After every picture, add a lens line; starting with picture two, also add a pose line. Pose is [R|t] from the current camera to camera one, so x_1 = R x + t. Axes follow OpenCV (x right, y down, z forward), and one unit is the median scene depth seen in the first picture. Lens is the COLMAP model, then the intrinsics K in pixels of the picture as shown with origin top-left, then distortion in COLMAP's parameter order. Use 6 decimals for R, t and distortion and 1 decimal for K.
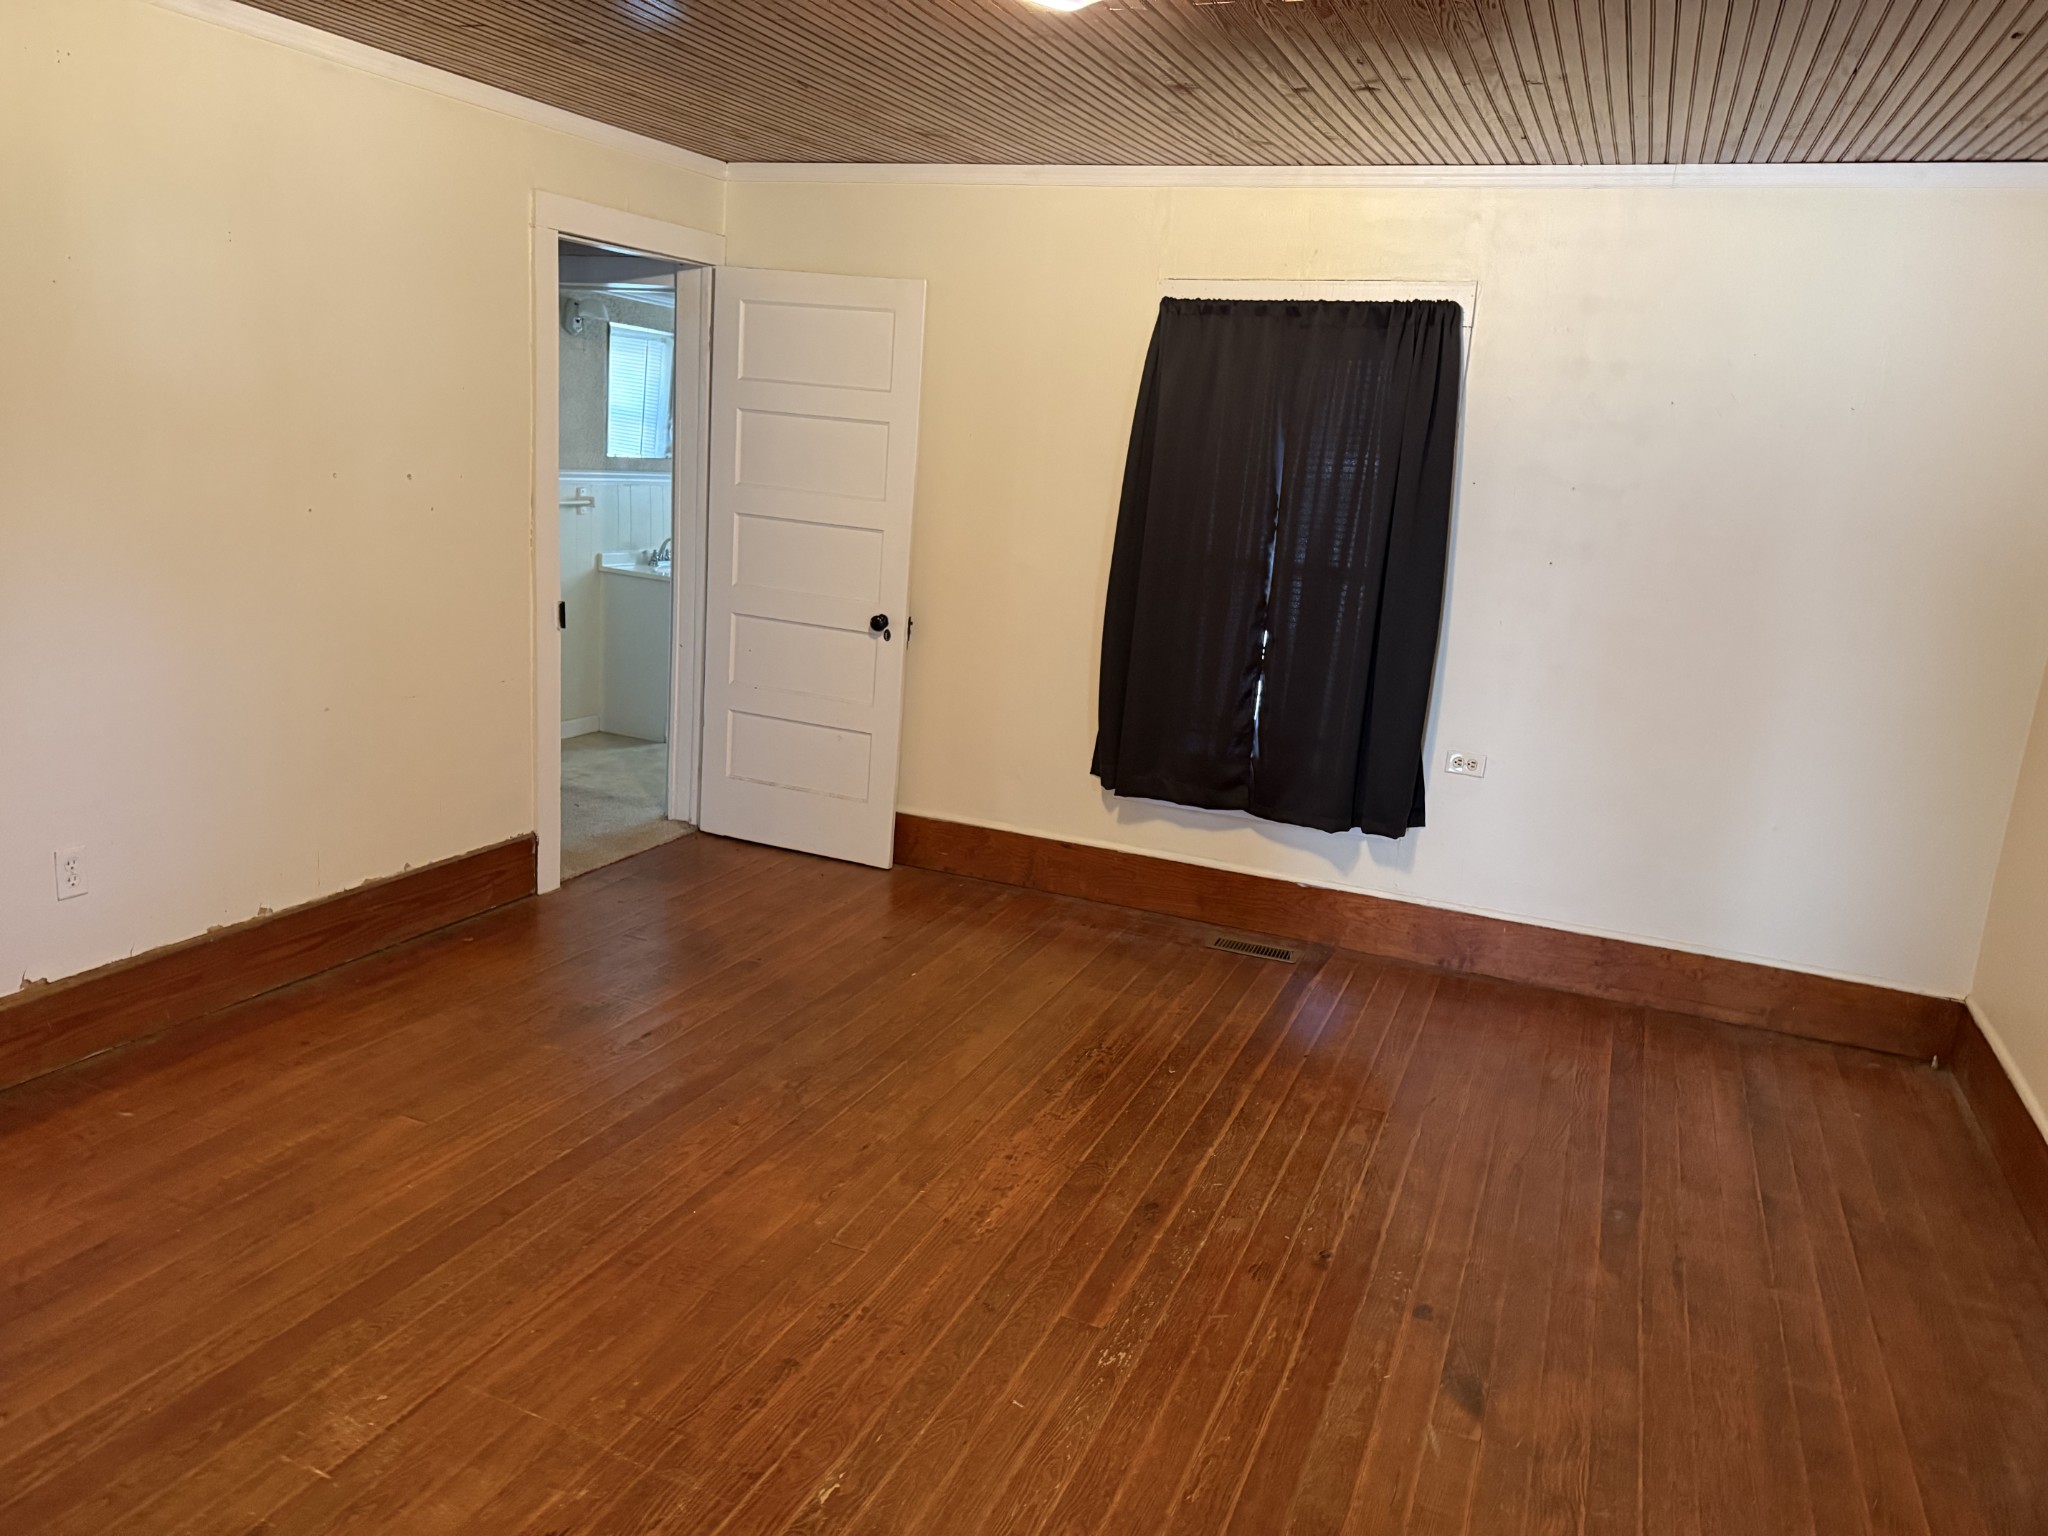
lens RADIAL K [[1448.4, 0, 1026.7], [0, 1448.4, 764.9], [0, 0, 1]] dist [0.034317, -0.038430]
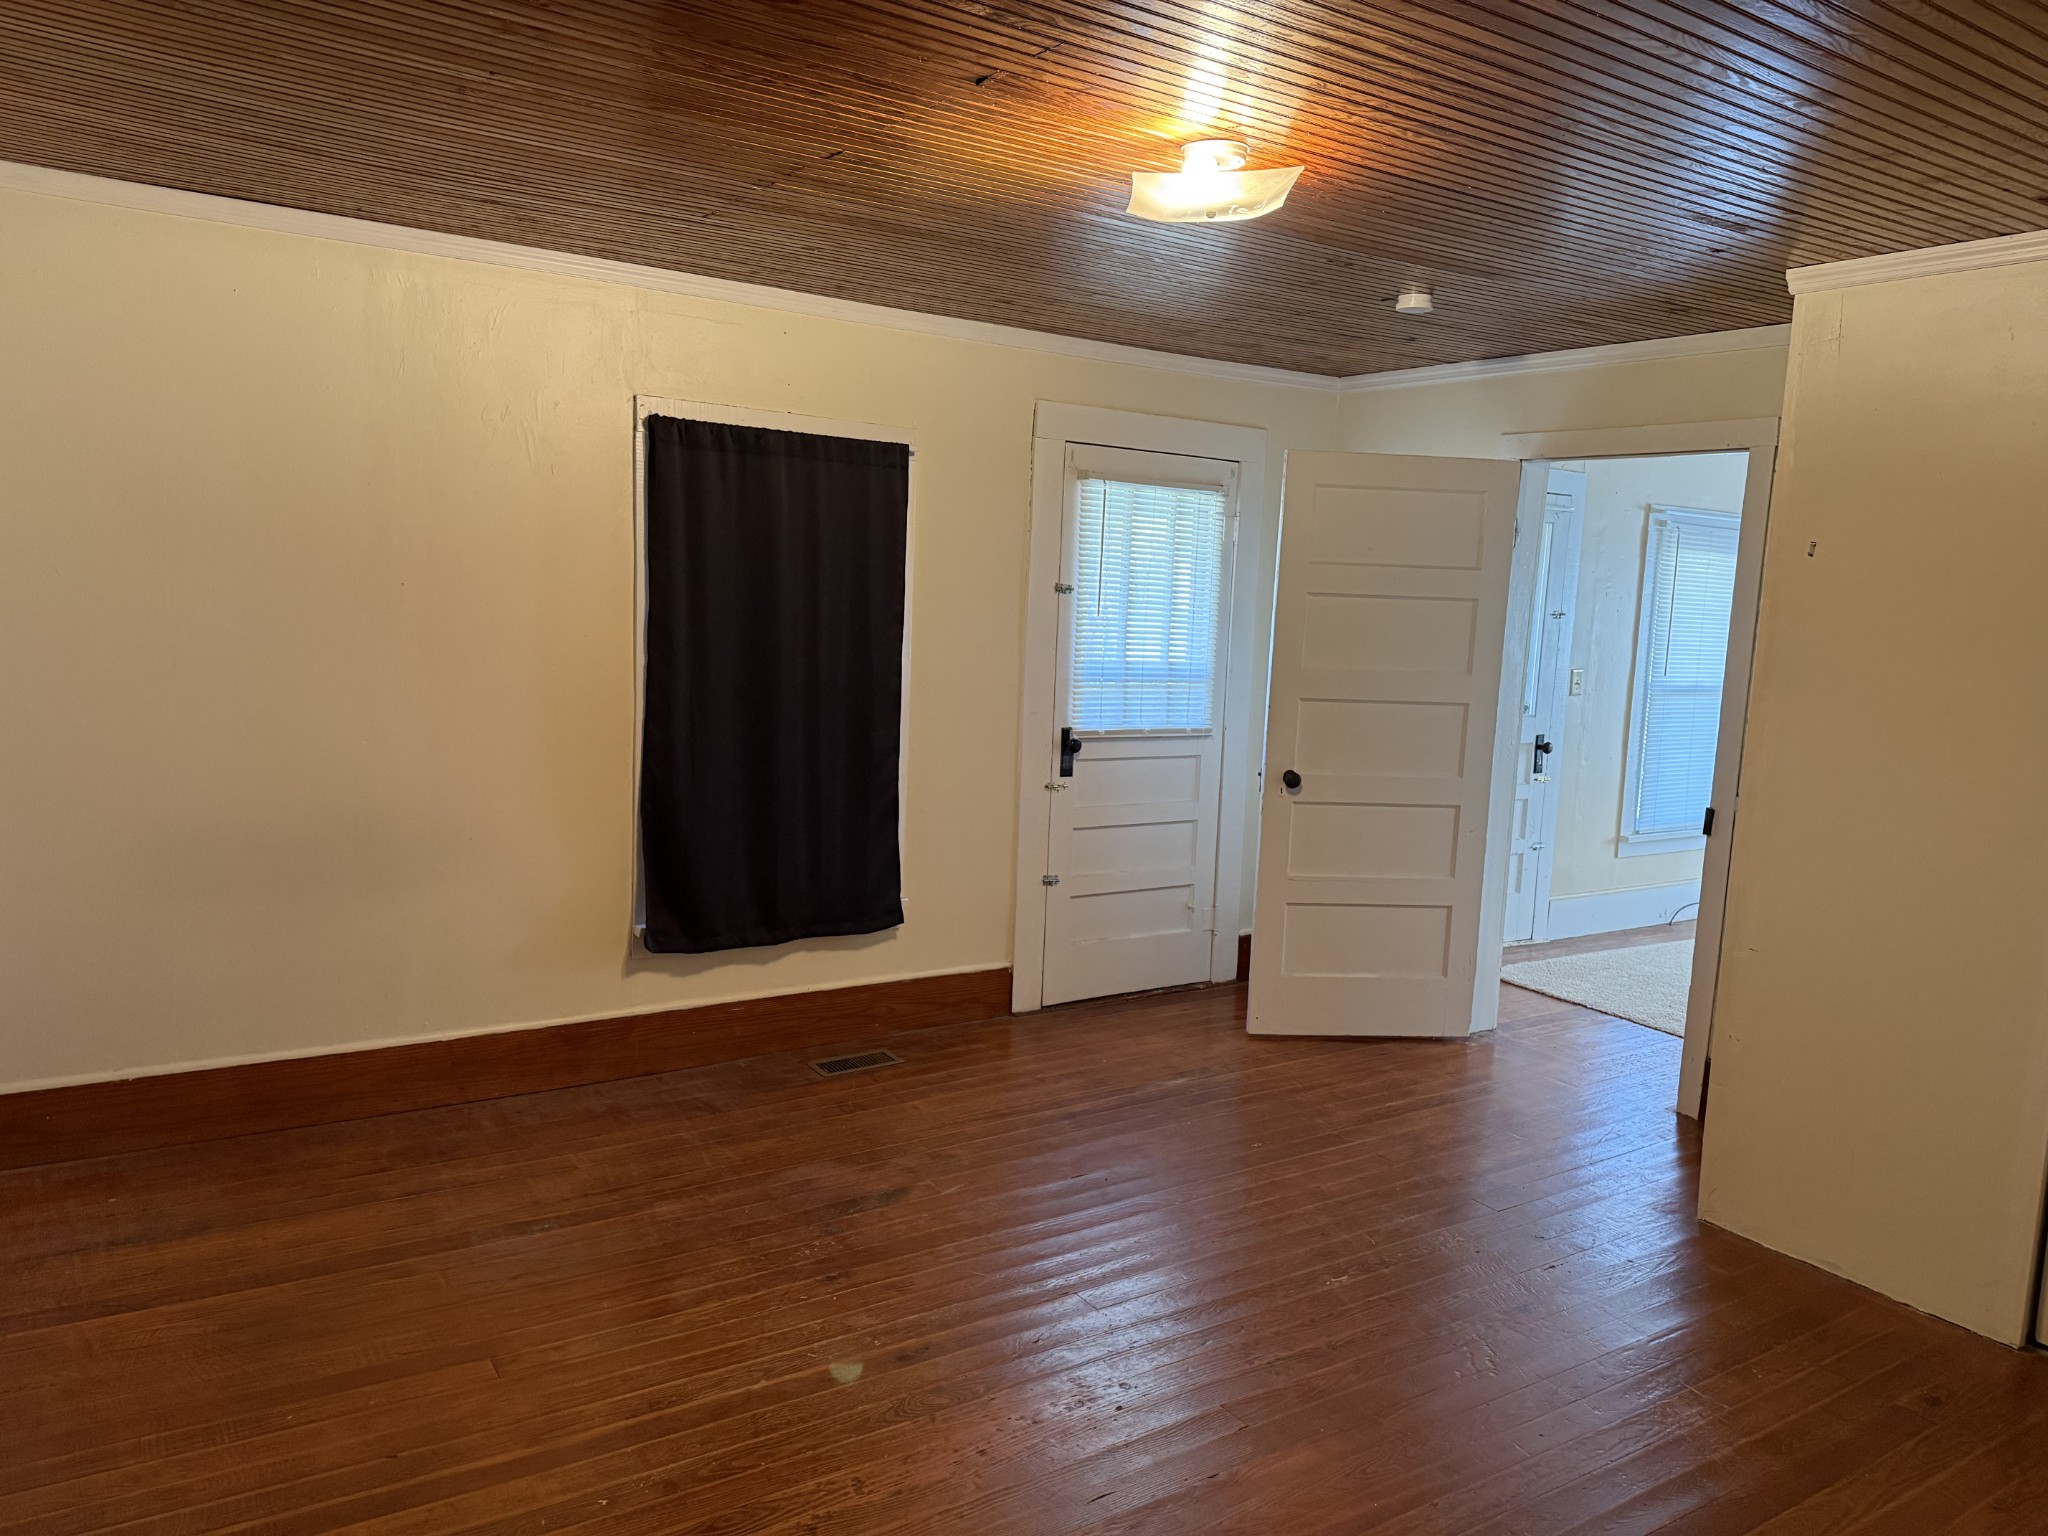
lens RADIAL K [[1448.4, 0, 1024.3], [0, 1448.4, 768.7], [0, 0, 1]] dist [0.034317, -0.038430]
pose [[-0.824636, -0.175967, 0.537597, -0.436081], [0.020943, 0.940234, 0.339884, -0.394035], [-0.565276, 0.291539, -0.771666, 1.630045]]
